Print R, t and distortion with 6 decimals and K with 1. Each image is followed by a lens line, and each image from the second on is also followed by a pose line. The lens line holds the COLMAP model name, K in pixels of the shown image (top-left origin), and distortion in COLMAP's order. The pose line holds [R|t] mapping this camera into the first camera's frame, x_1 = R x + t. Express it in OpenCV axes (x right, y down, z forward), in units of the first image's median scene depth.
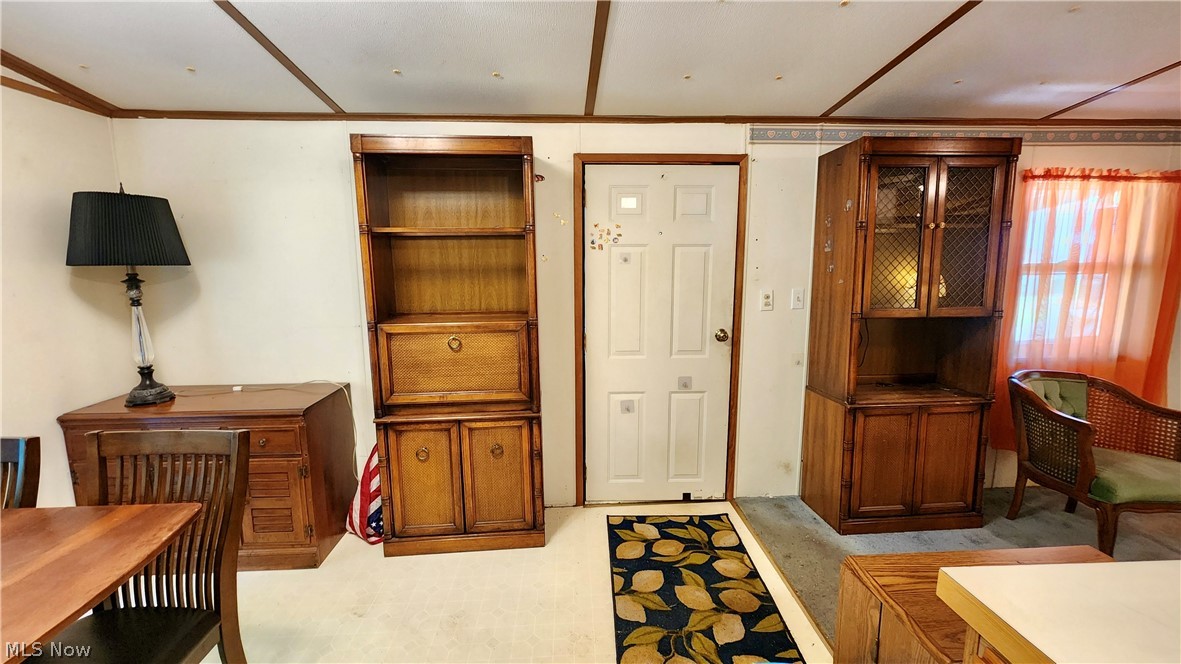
lens RADIAL K [[487.5, 0, 591.2], [0, 487.5, 332.3], [0, 0, 1]] dist [0.002067, 0.000134]
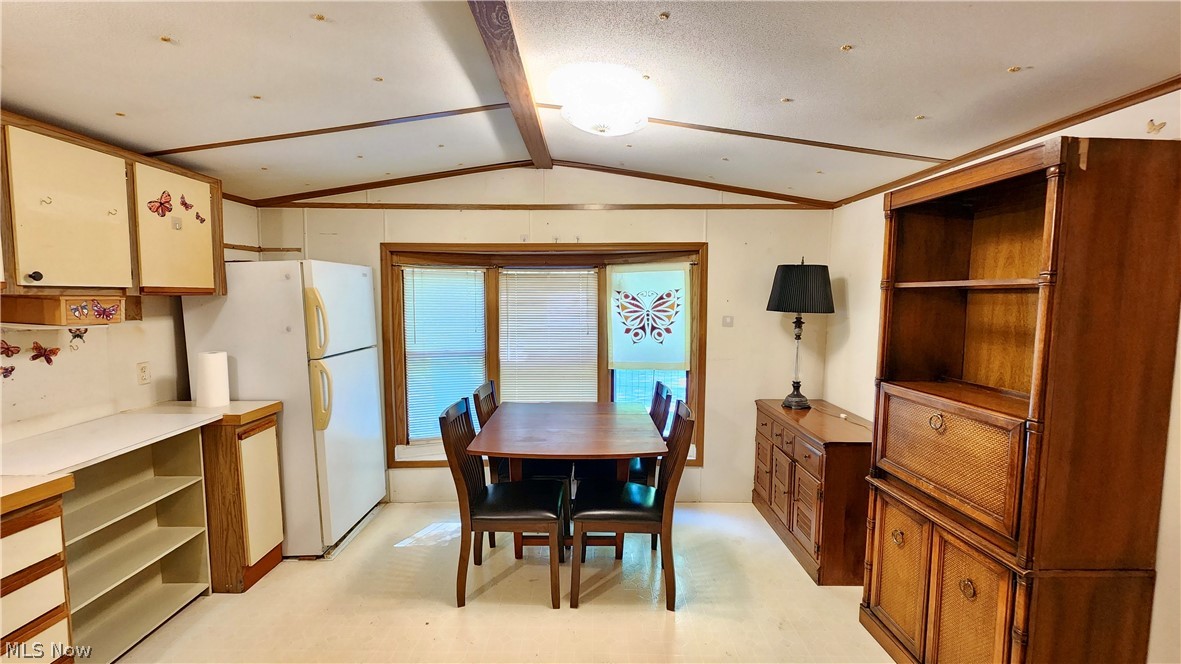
lens RADIAL K [[487.7, 0, 588.9], [0, 487.7, 334.1], [0, 0, 1]] dist [0.009208, 0.000085]
pose [[-0.059492, 0.084736, -0.994626, 0.523453], [-0.161794, 0.982397, 0.093371, -0.099630], [0.985030, 0.166479, -0.044735, 0.427600]]
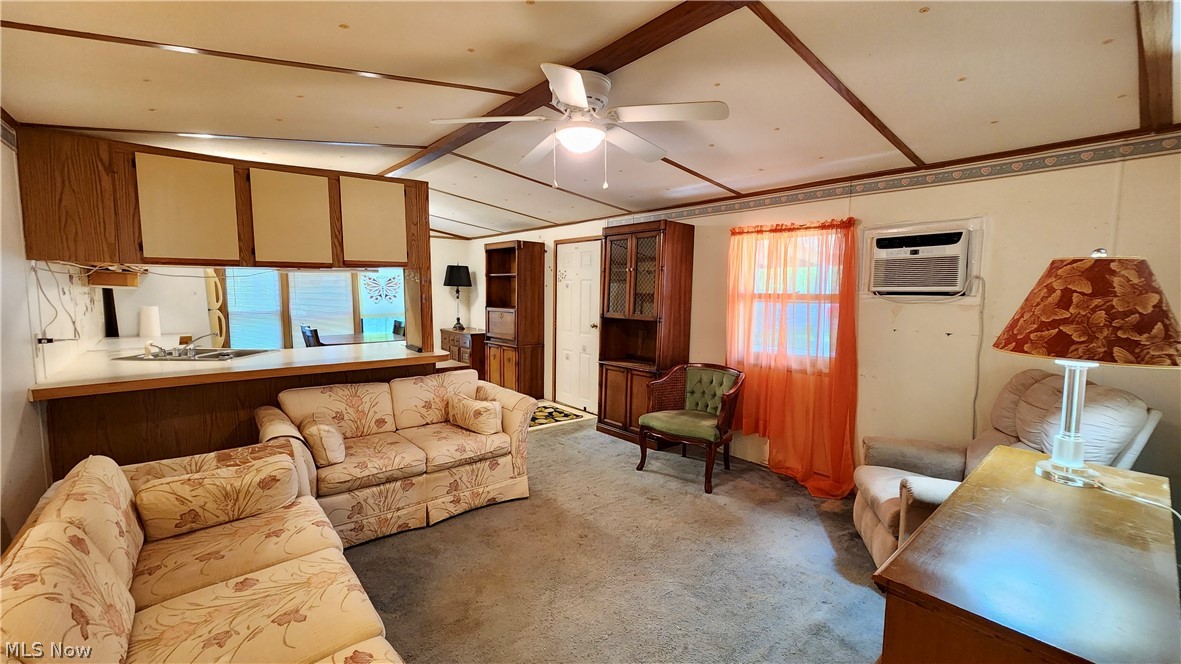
lens RADIAL K [[487.7, 0, 588.9], [0, 487.7, 334.1], [0, 0, 1]] dist [0.009208, 0.000085]
pose [[0.588050, 0.089281, -0.803882, 2.126023], [-0.138162, 0.990369, 0.008925, 0.029880], [0.796937, 0.105818, 0.594722, -0.208743]]
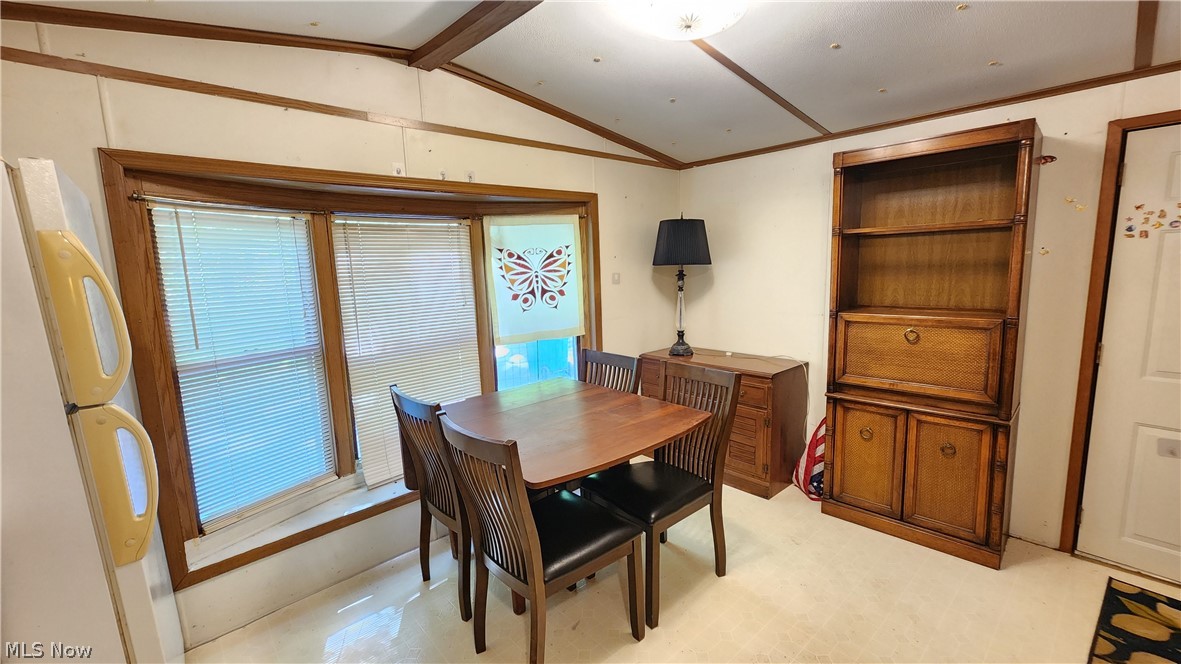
lens RADIAL K [[487.5, 0, 591.2], [0, 487.5, 332.3], [0, 0, 1]] dist [0.002067, 0.000134]
pose [[0.630857, 0.094122, -0.770169, 0.087701], [-0.094790, 0.994529, 0.043897, 0.033413], [0.770087, 0.045312, 0.636327, -0.186437]]
